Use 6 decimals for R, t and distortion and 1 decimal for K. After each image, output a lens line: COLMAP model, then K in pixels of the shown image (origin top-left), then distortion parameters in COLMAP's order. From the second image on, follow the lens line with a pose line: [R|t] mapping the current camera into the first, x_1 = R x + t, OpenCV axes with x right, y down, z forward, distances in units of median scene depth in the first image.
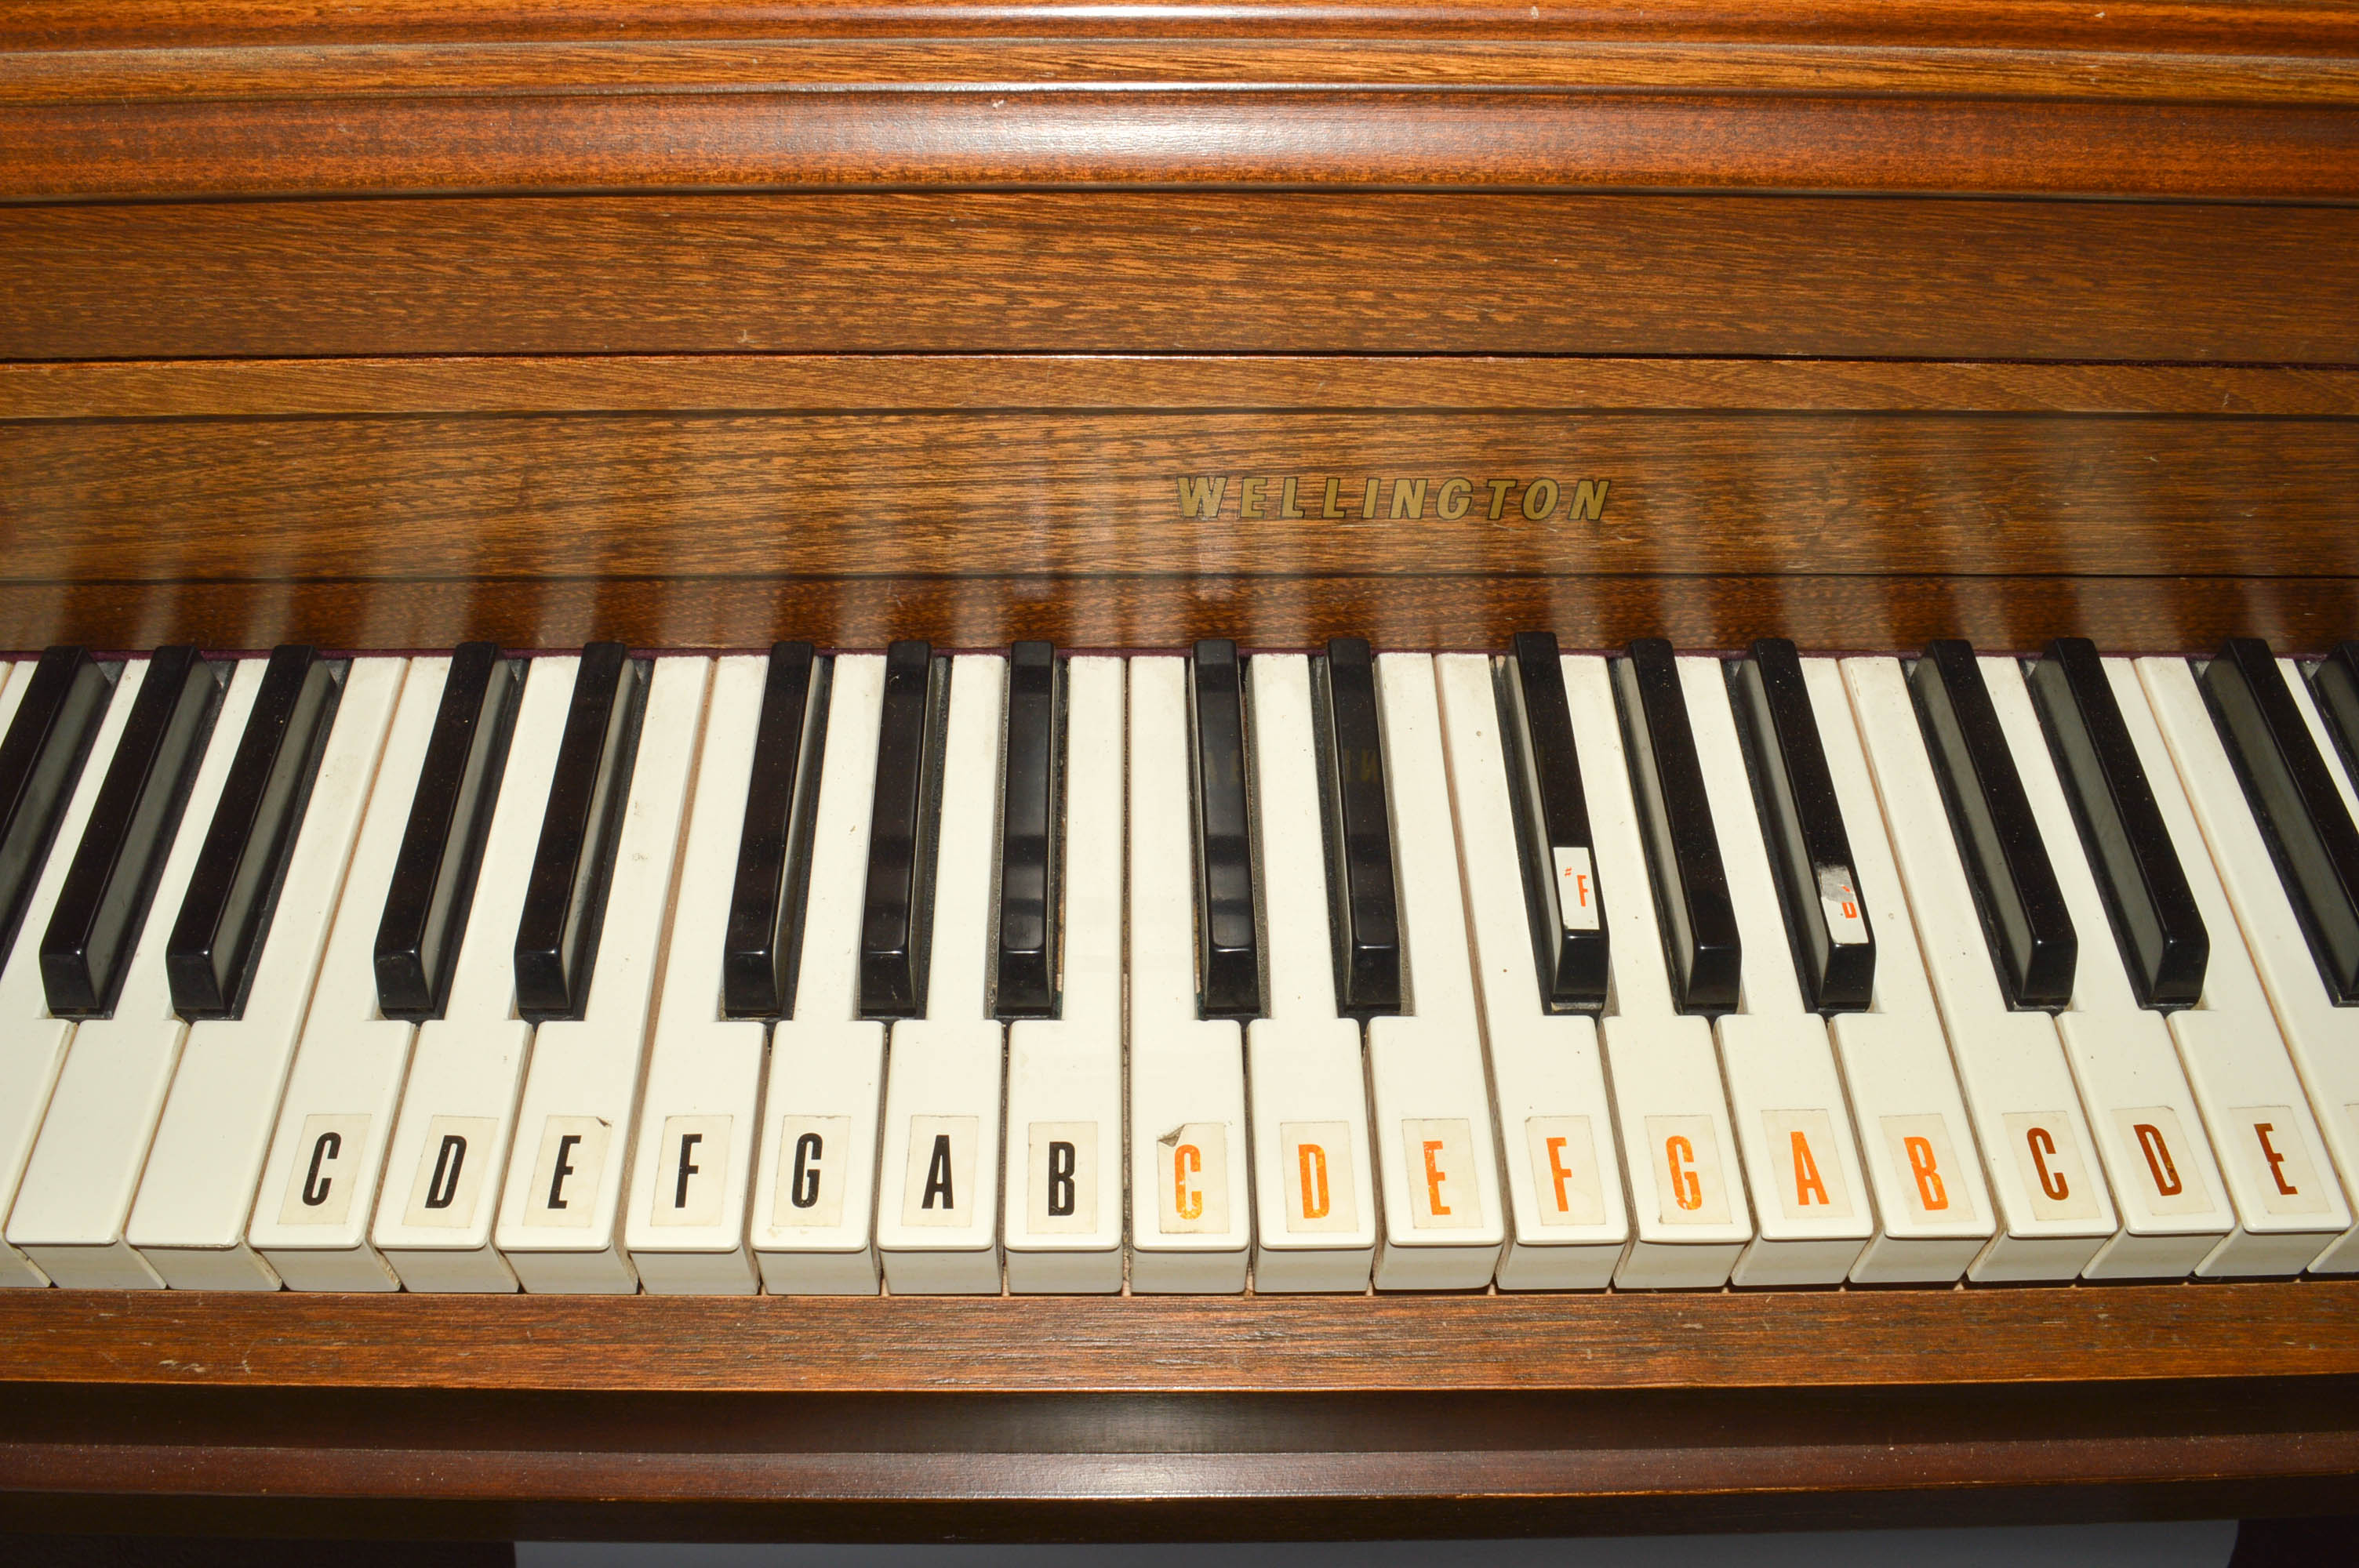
lens RADIAL K [[2057.3, 0, 1170.3], [0, 2057.3, 787.1], [0, 0, 1]] dist [-0.072824, -0.012358]
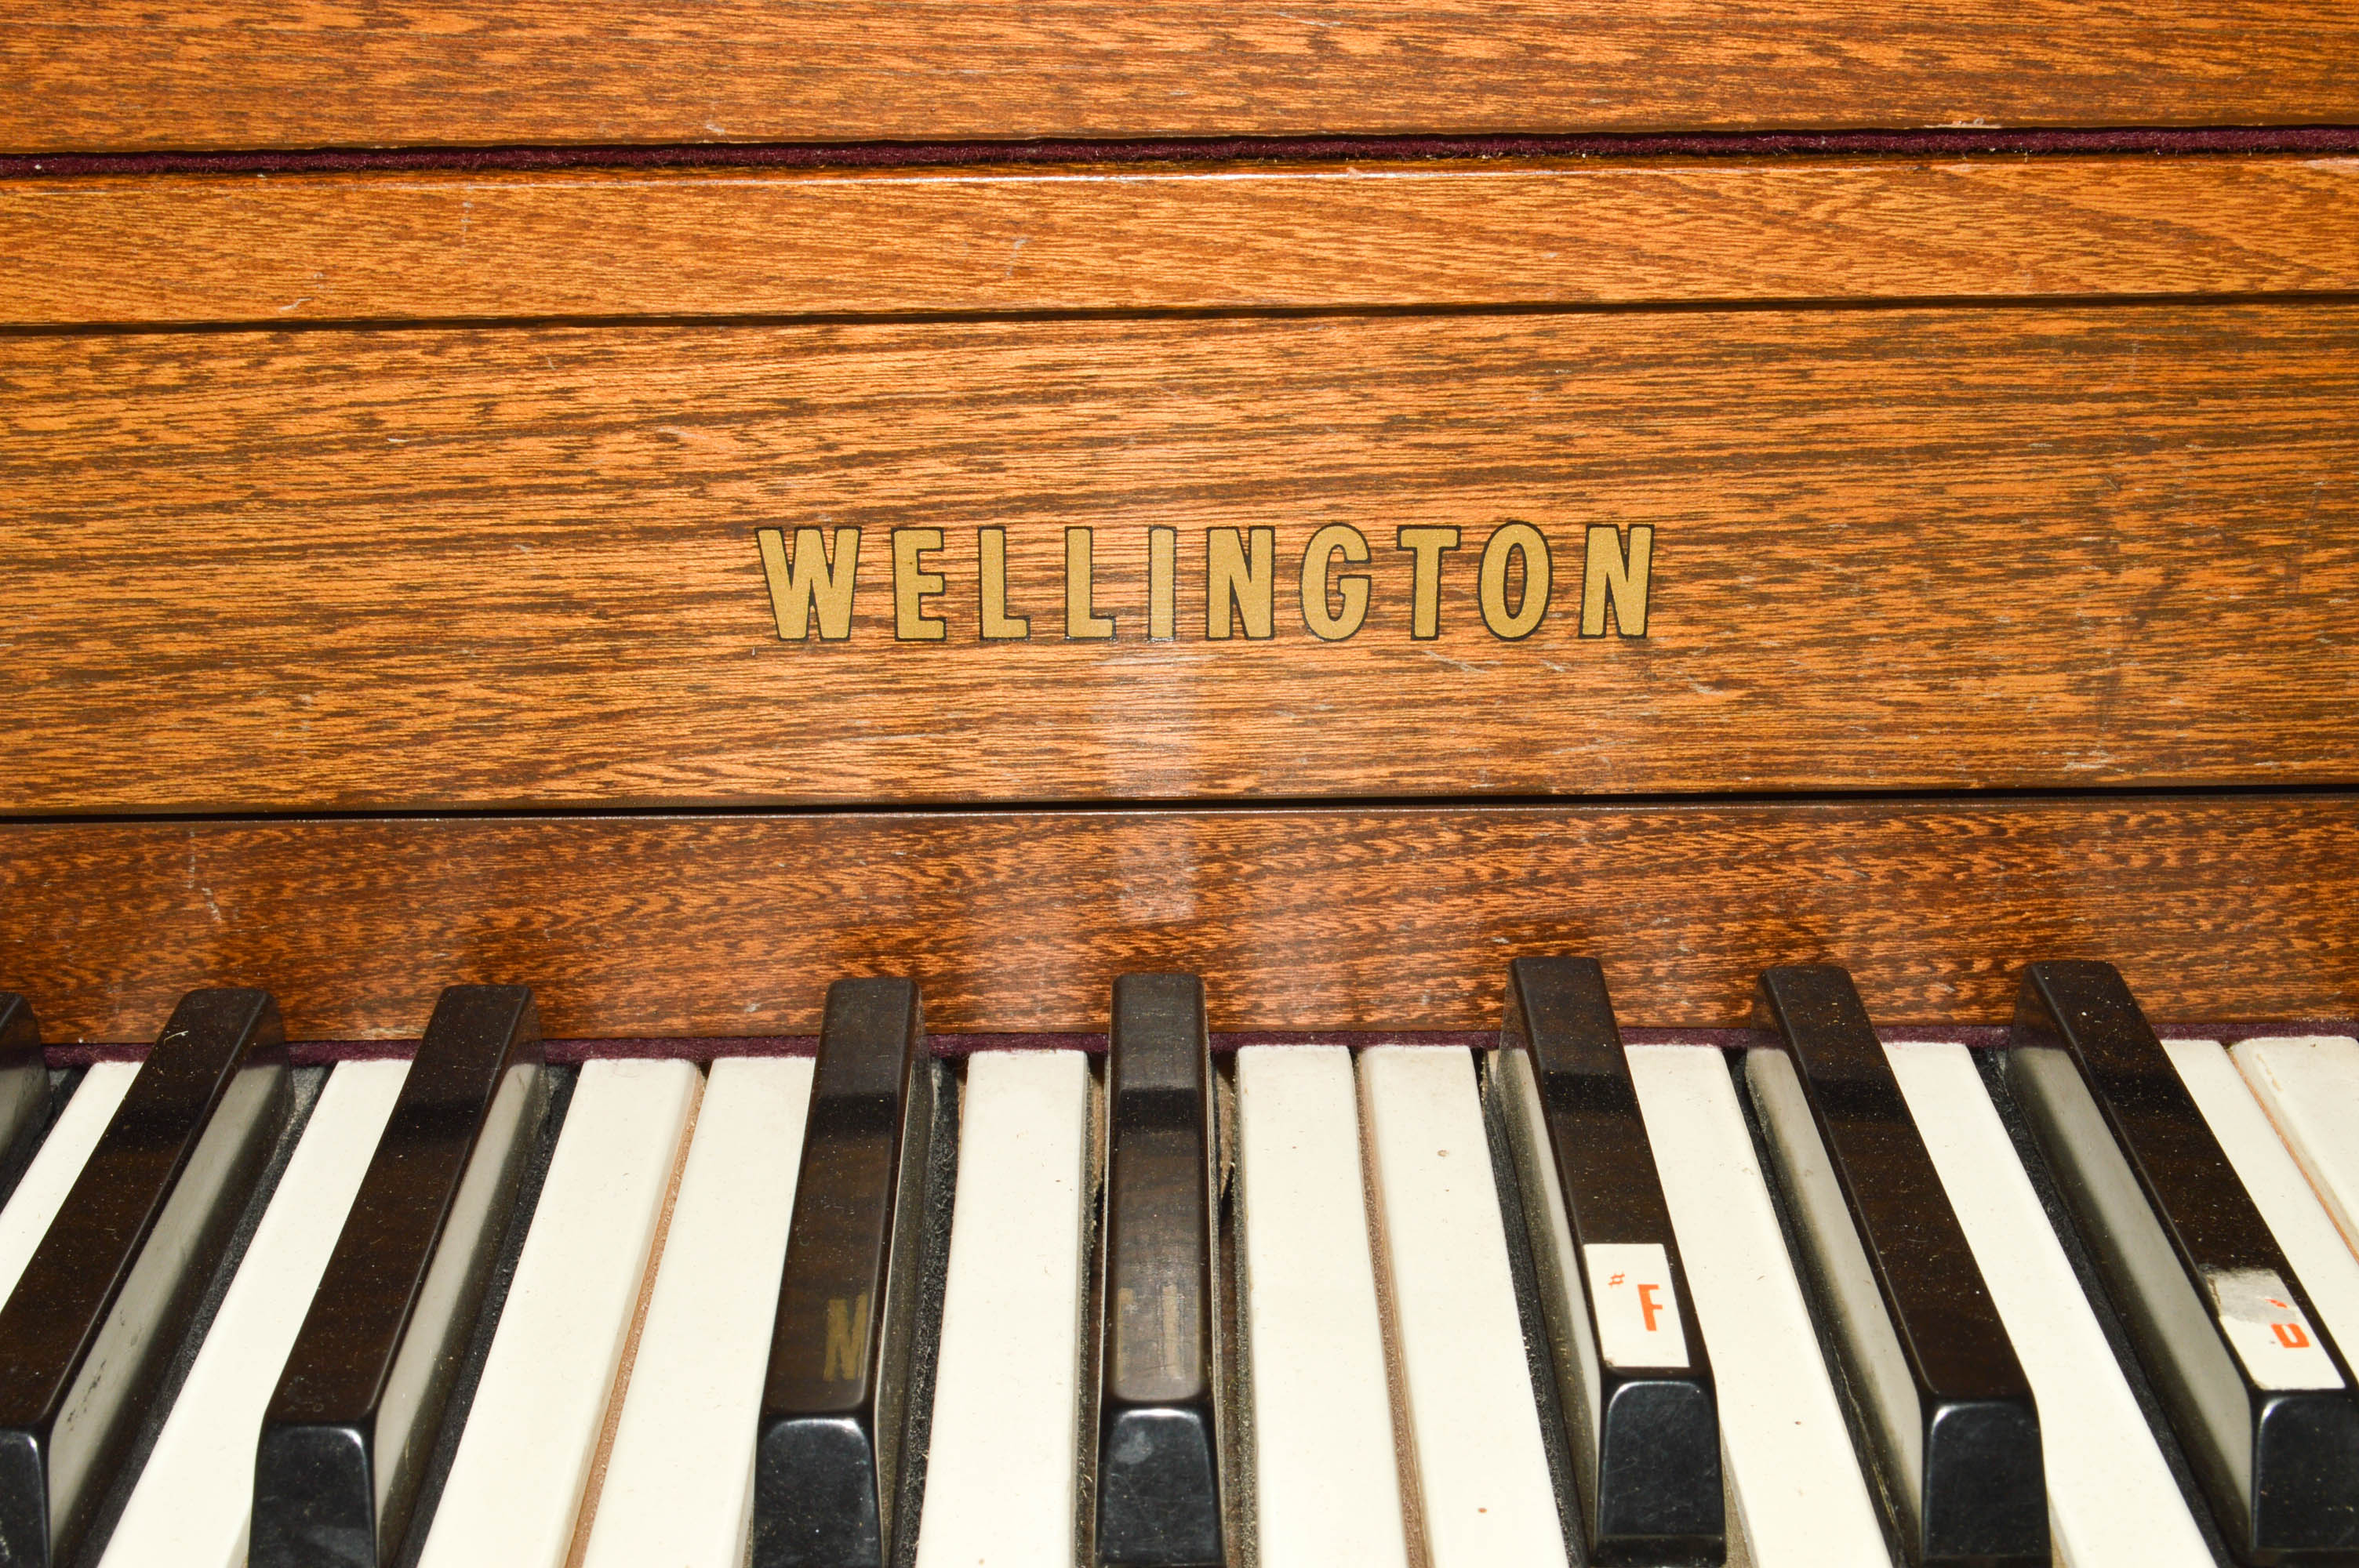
lens RADIAL K [[3479.9, 0, 1185.7], [0, 3479.9, 780.3], [0, 0, 1]] dist [-0.014689, 0.000000]
pose [[0.999727, -0.018168, -0.014695, 0.116506], [0.008832, 0.876002, -0.482226, 0.302088], [0.021634, 0.481965, 0.875923, 0.308612]]
